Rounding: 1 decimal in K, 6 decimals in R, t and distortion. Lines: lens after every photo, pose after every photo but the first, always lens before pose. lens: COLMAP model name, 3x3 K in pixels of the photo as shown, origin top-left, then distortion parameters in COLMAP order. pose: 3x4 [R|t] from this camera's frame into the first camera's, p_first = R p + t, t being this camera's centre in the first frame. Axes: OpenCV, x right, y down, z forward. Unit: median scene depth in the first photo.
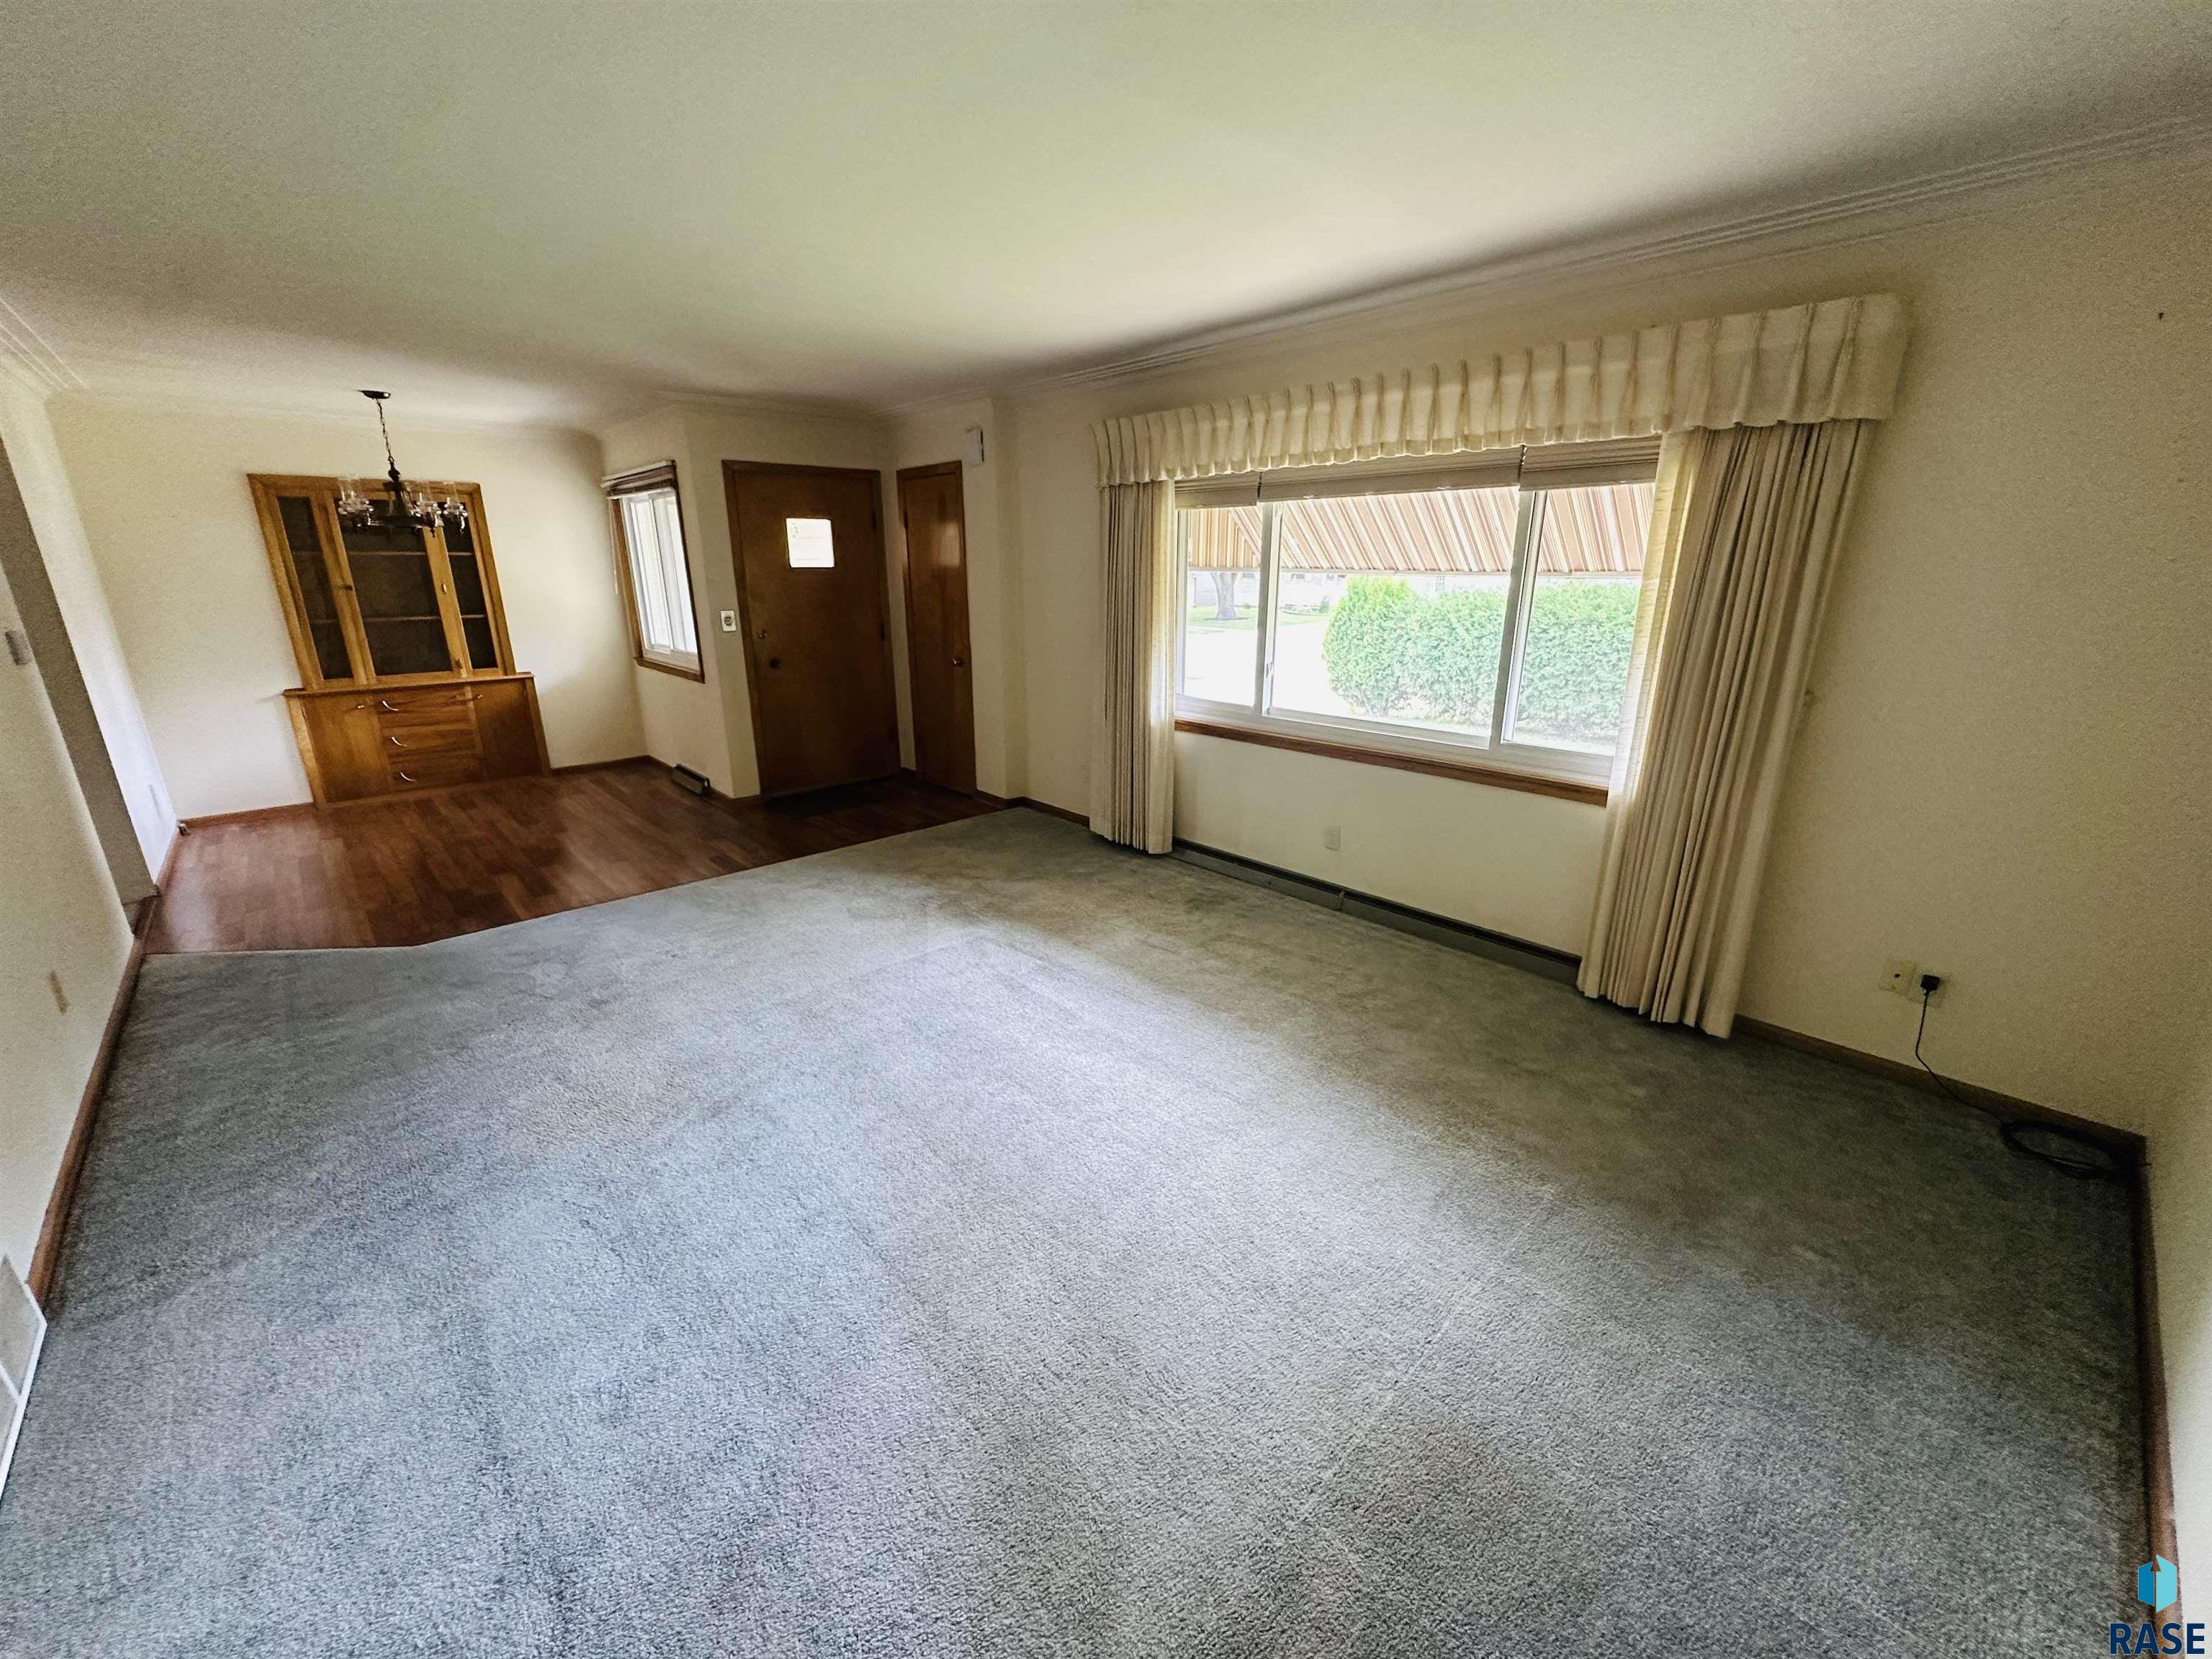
lens RADIAL K [[880.9, 0, 1104.7], [0, 880.9, 833.0], [0, 0, 1]] dist [-0.003452, 0.000280]
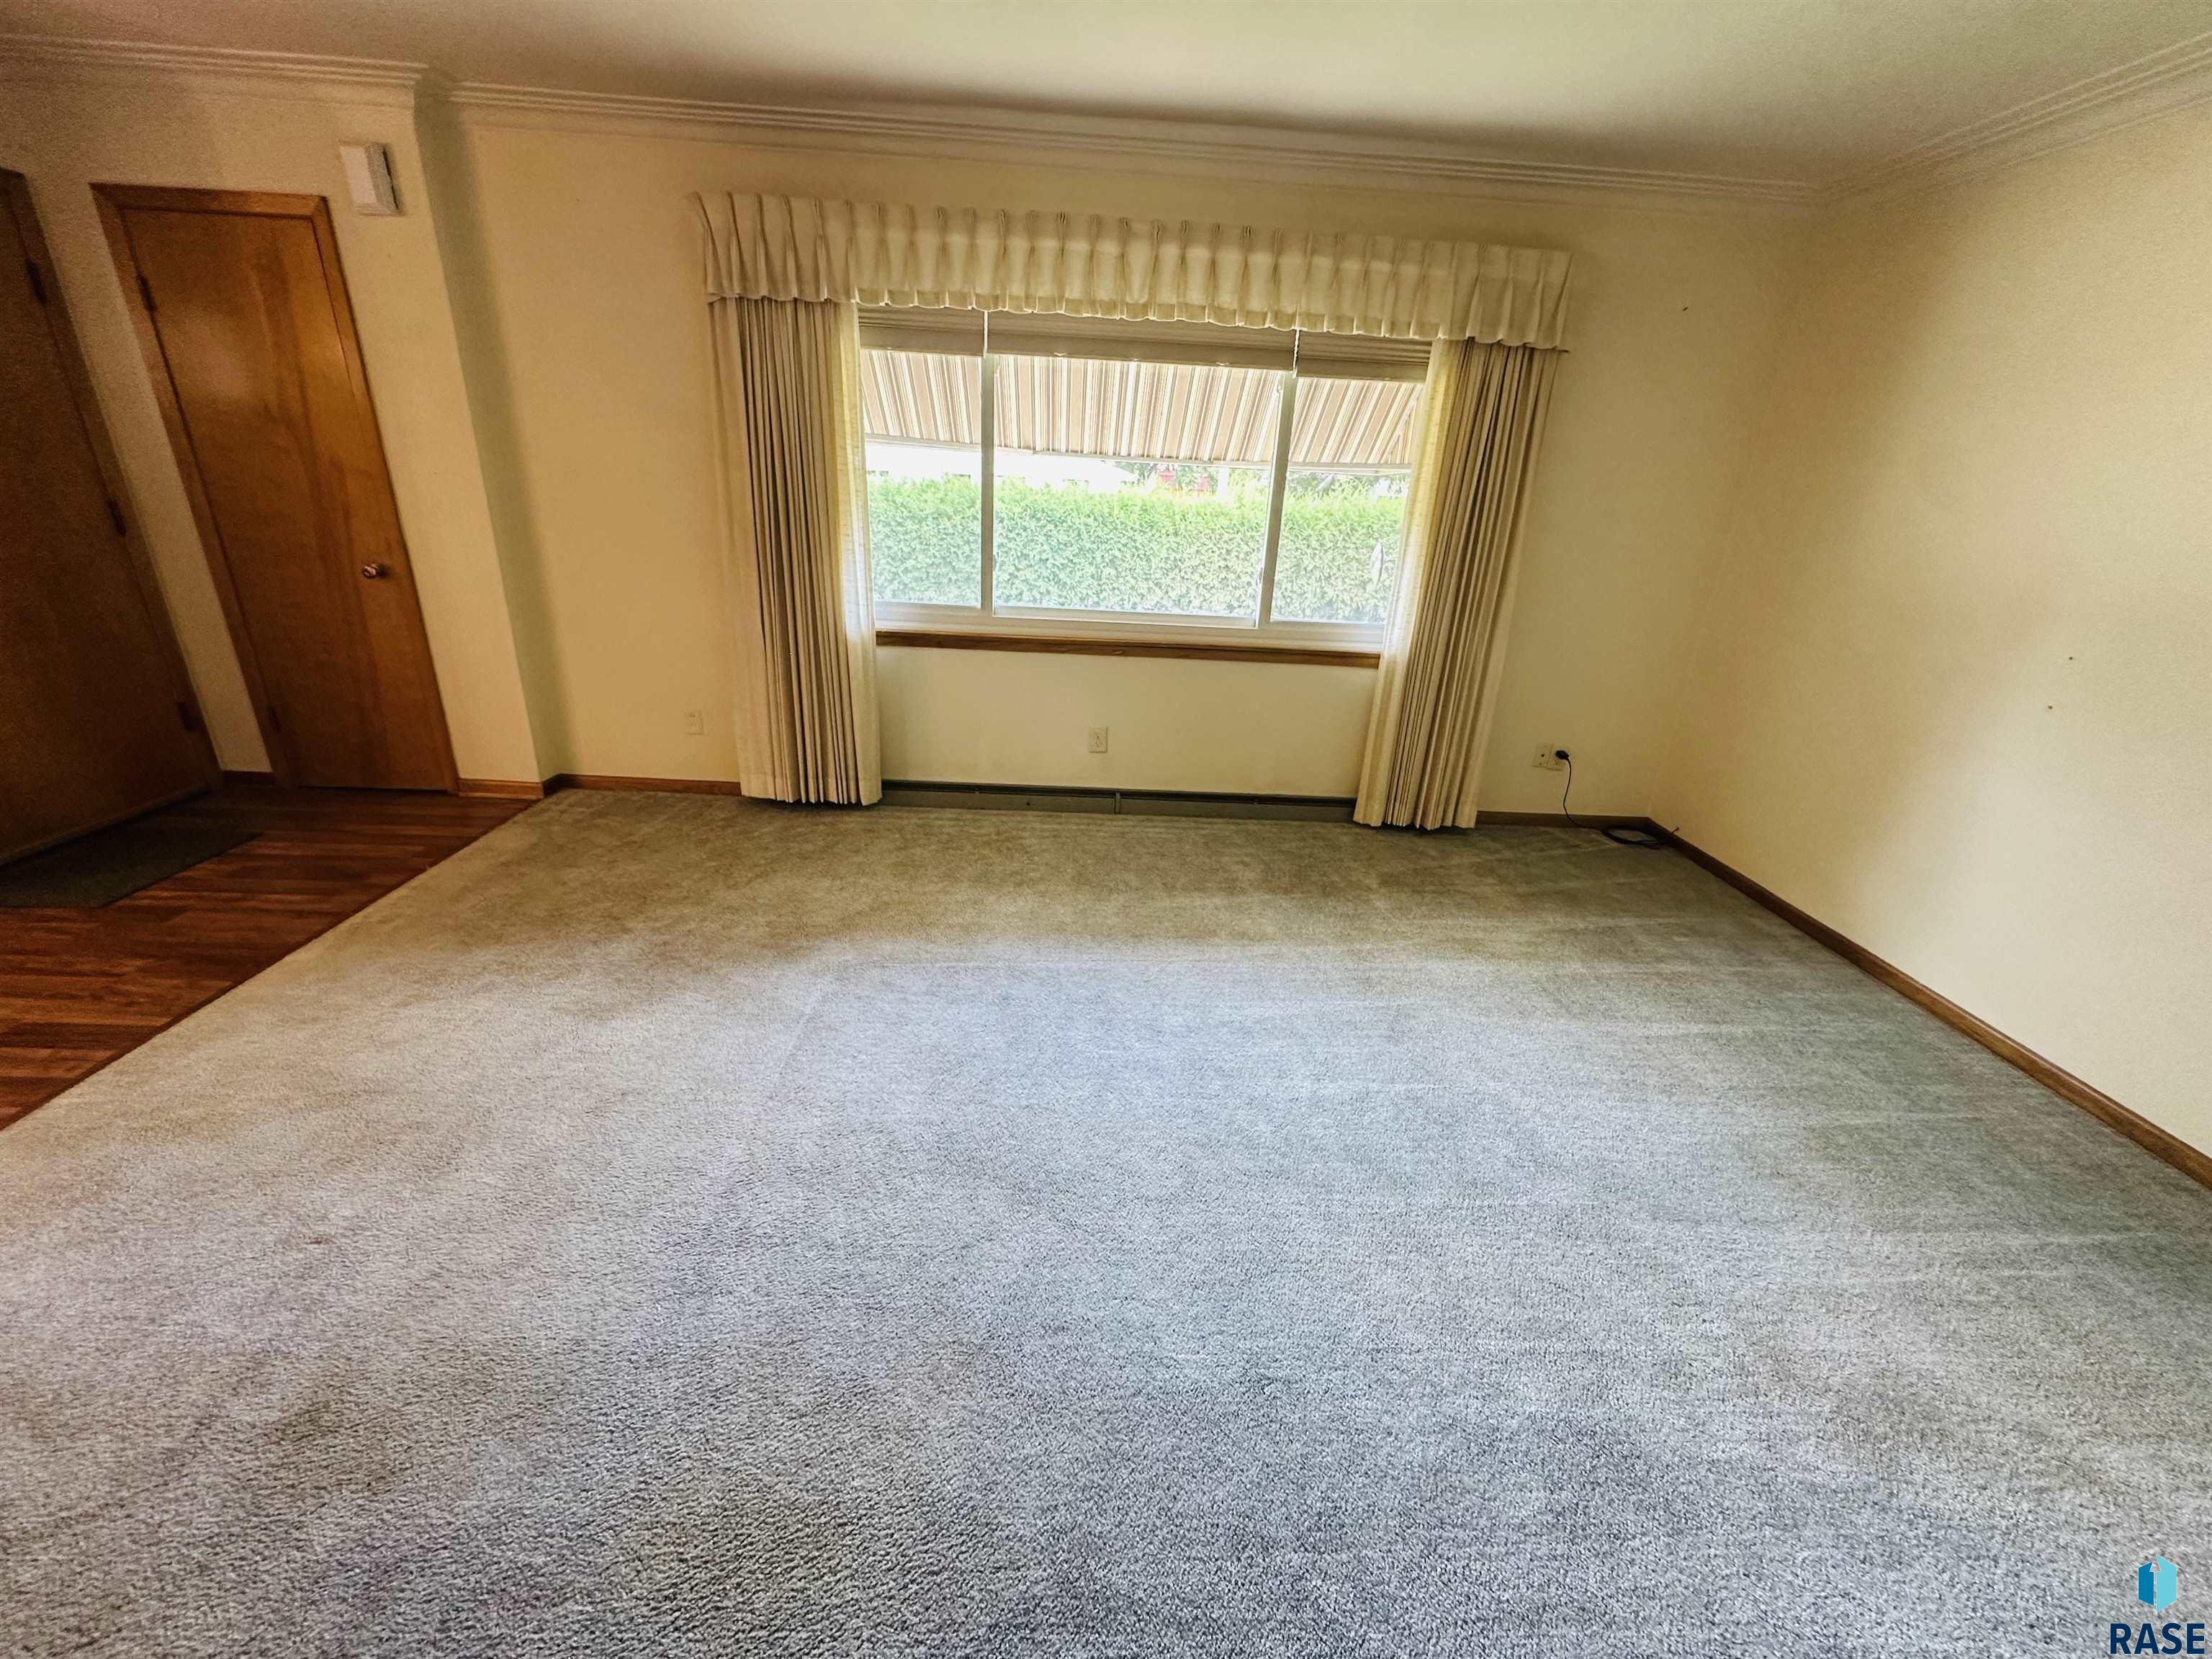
lens RADIAL K [[880.9, 0, 1104.7], [0, 880.9, 833.0], [0, 0, 1]] dist [-0.003452, 0.000280]
pose [[0.657816, -0.247814, 0.711243, -0.406704], [0.170945, 0.968801, 0.179449, -0.062416], [-0.733523, 0.003539, 0.679656, 0.325999]]
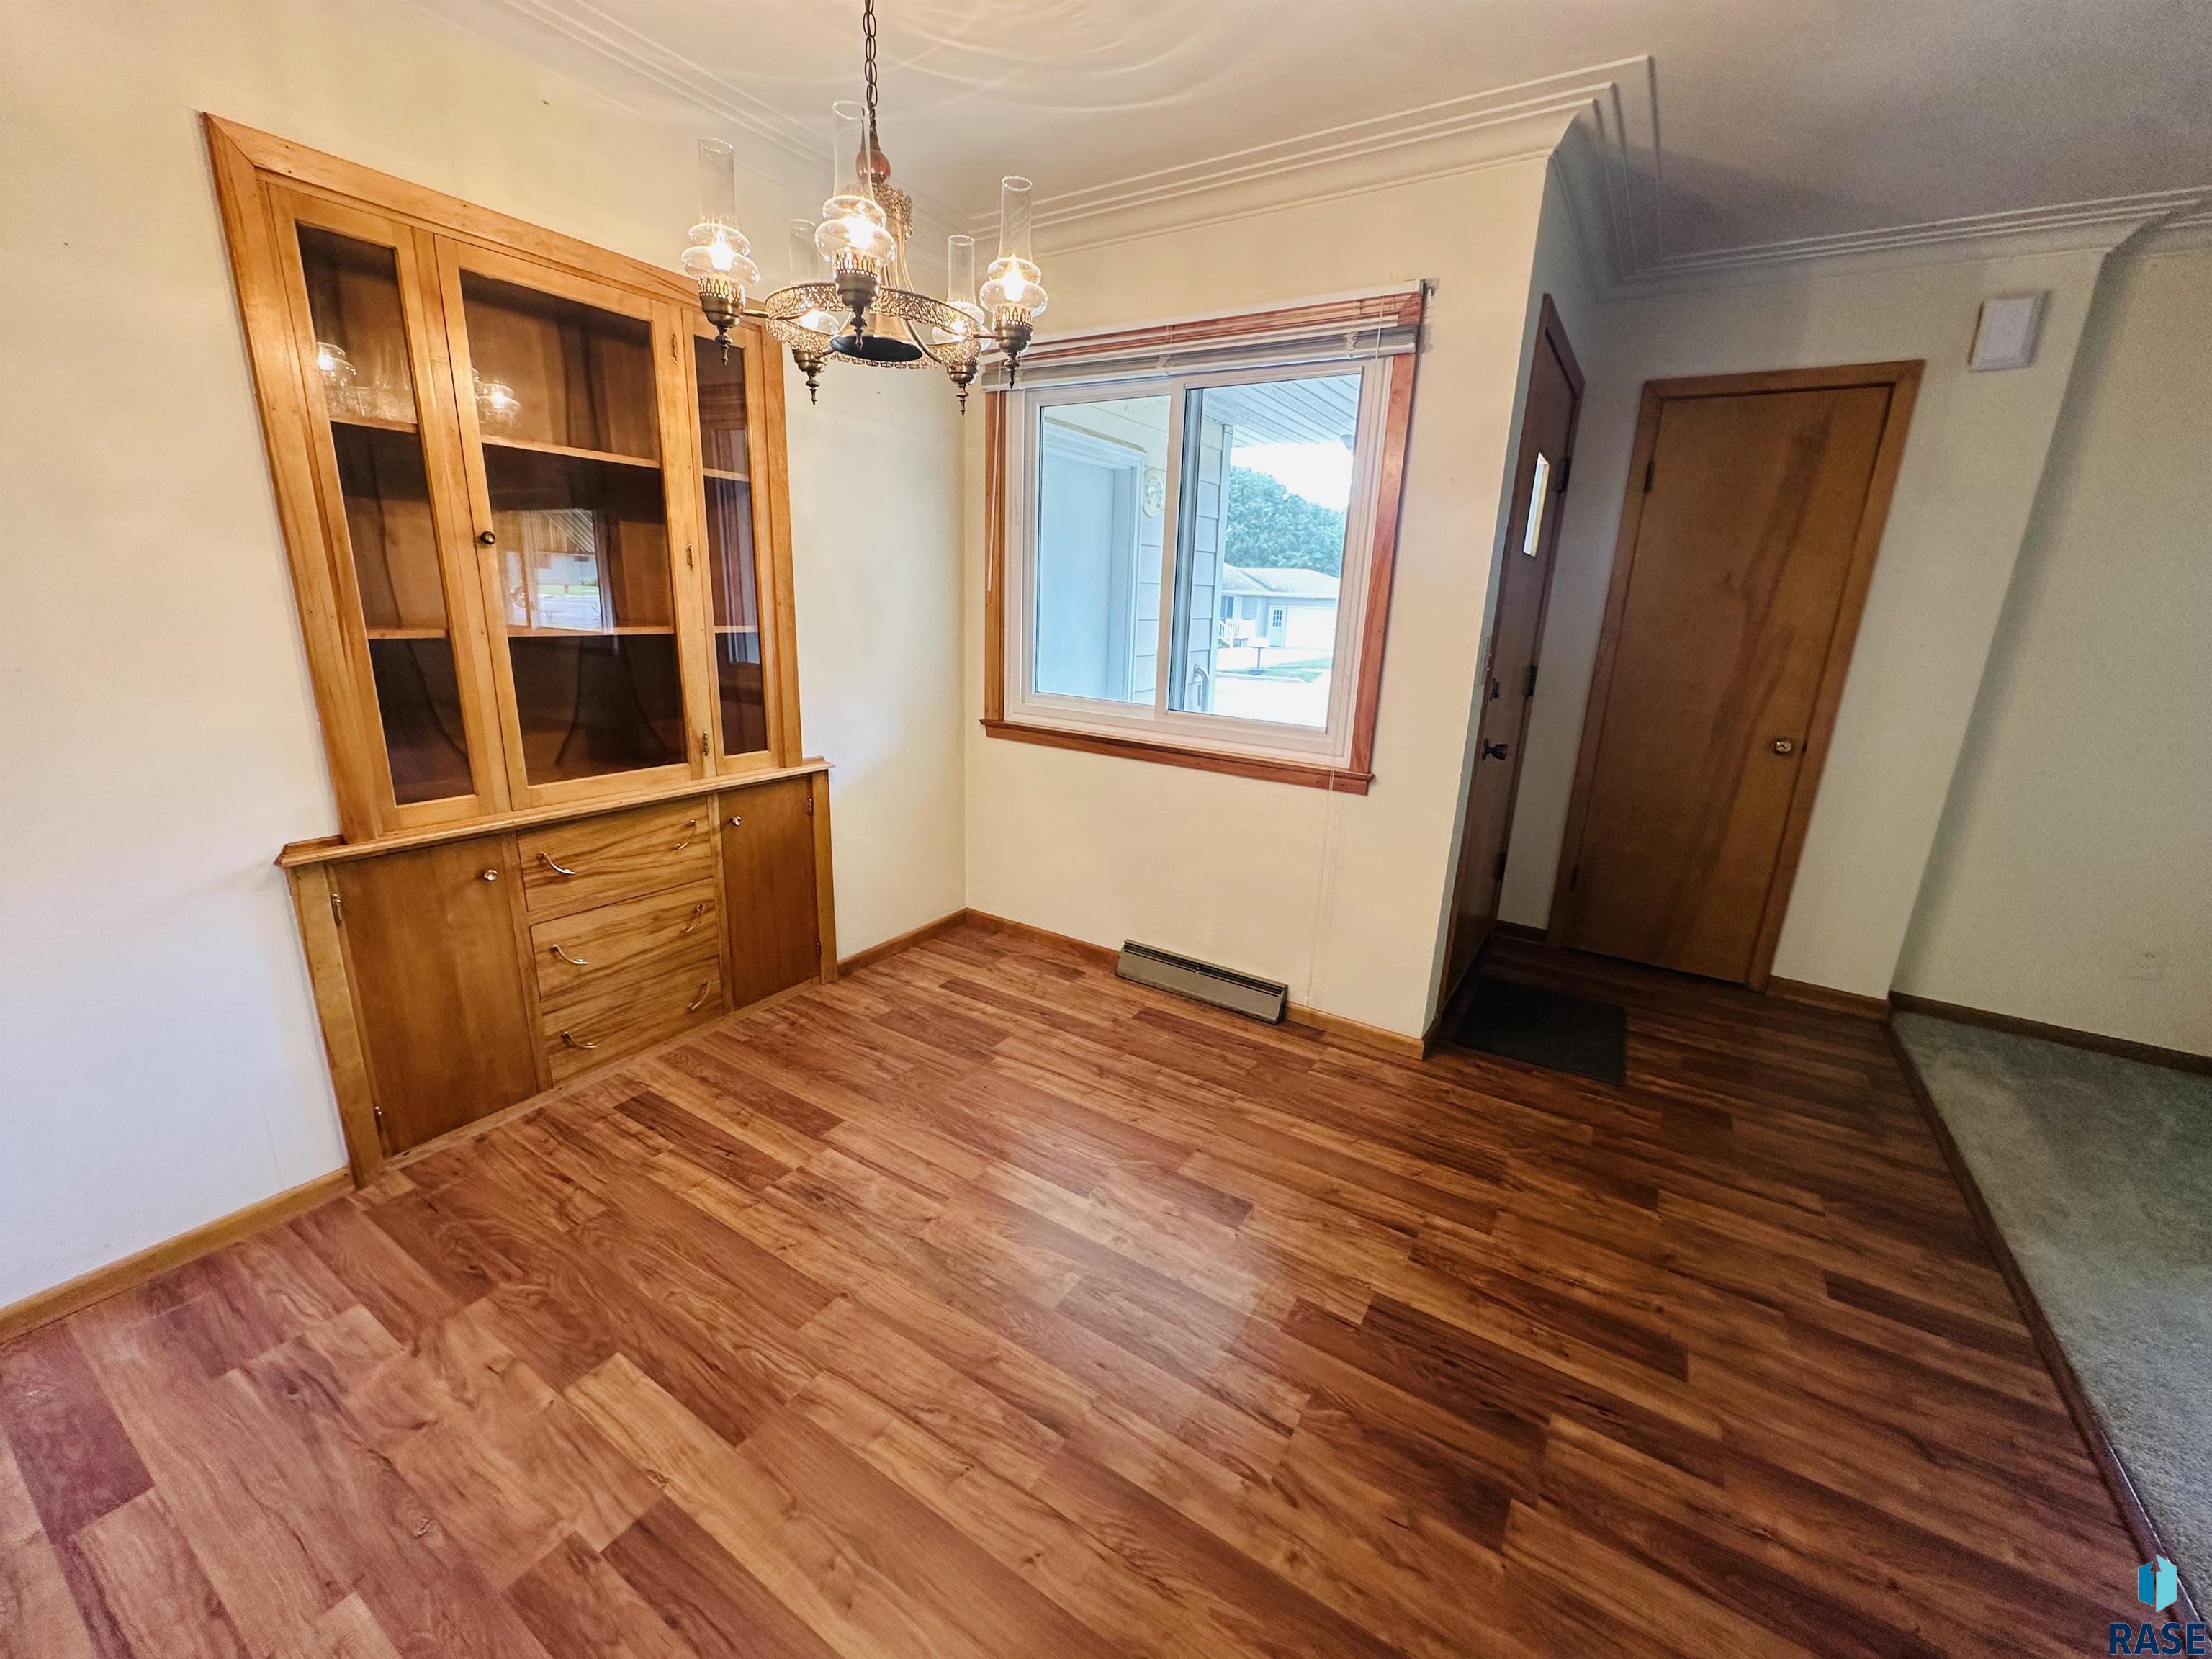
lens RADIAL K [[880.9, 0, 1104.7], [0, 880.9, 833.0], [0, 0, 1]] dist [-0.003452, 0.000280]
pose [[0.964533, -0.028391, 0.262431, -0.935115], [0.035610, 0.999106, -0.022790, -0.191411], [-0.261549, 0.031327, 0.964682, 0.789562]]
